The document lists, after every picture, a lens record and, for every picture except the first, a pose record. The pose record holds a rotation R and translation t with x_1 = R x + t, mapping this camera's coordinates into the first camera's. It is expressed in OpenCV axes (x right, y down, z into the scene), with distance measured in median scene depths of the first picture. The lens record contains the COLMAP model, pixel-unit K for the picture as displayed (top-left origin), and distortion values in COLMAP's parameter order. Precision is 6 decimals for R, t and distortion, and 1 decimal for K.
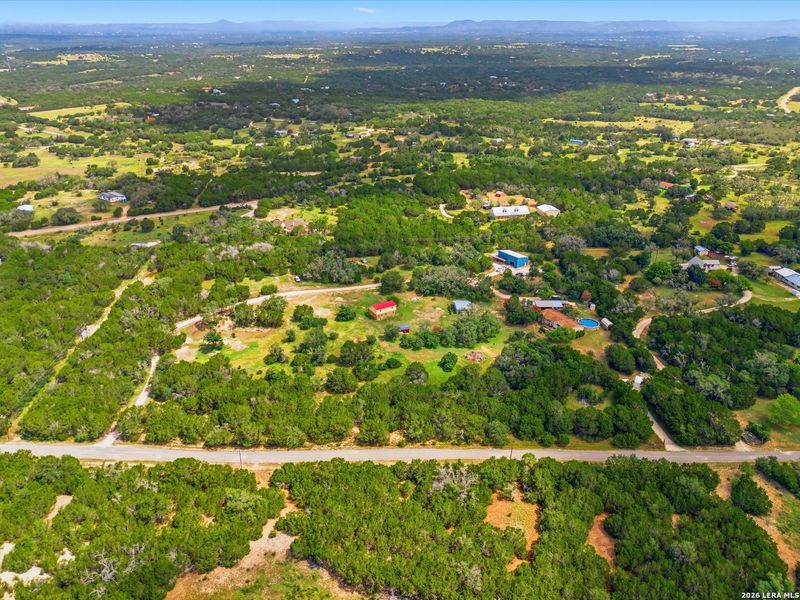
lens RADIAL K [[583.4, 0, 400.0], [0, 583.4, 300.0], [0, 0, 1]] dist [0.089846, -0.093586]
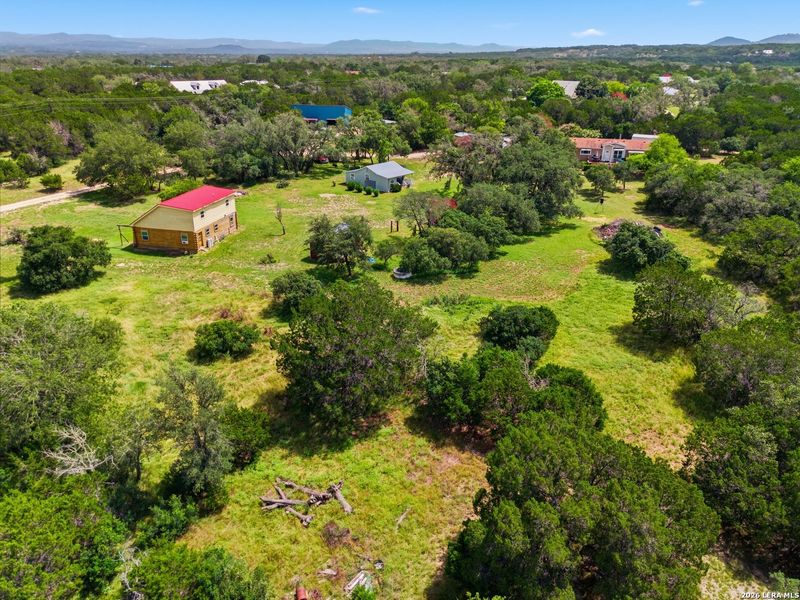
lens RADIAL K [[583.4, 0, 400.0], [0, 583.4, 300.0], [0, 0, 1]] dist [0.089846, -0.093586]
pose [[0.689100, -0.278163, 0.669154, -0.160515], [0.297110, 0.950666, 0.089219, 0.057563], [-0.660959, 0.137331, 0.737749, 0.746287]]
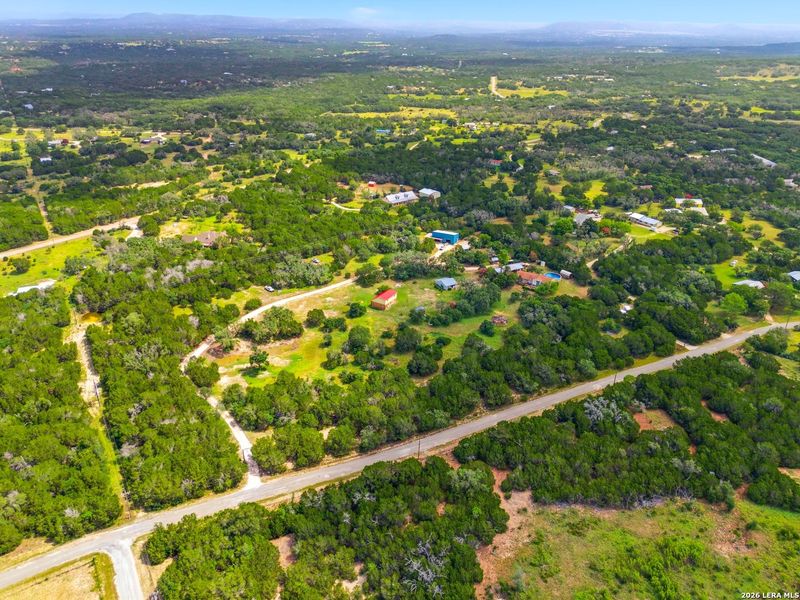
lens RADIAL K [[583.4, 0, 400.0], [0, 583.4, 300.0], [0, 0, 1]] dist [0.089846, -0.093586]
pose [[0.887230, -0.189351, 0.420678, -0.449497], [0.186289, 0.981283, 0.048790, -0.028283], [-0.422043, 0.035080, 0.905897, 0.048613]]
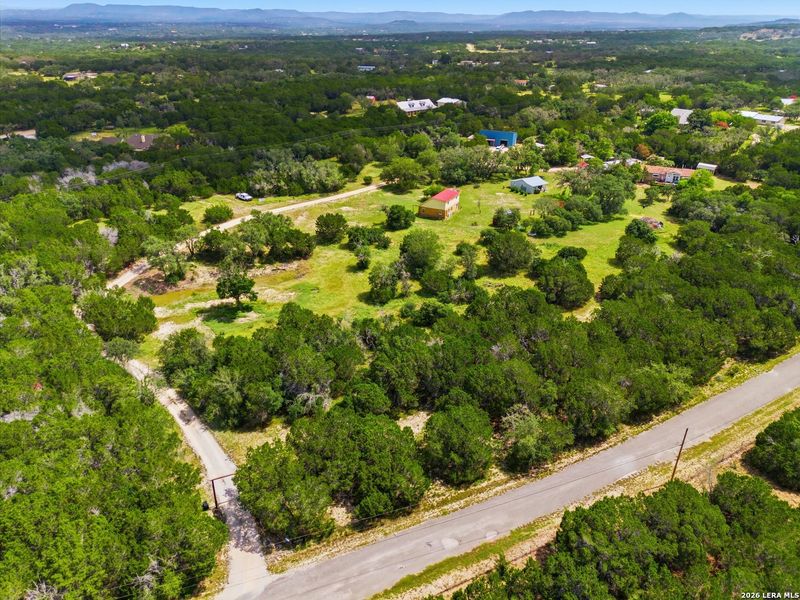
lens RADIAL K [[583.4, 0, 400.0], [0, 583.4, 300.0], [0, 0, 1]] dist [0.089846, -0.093586]
pose [[0.852568, -0.222103, 0.473072, -0.391119], [0.216582, 0.973966, 0.066946, 0.065776], [-0.475625, 0.045383, 0.878476, 0.482883]]
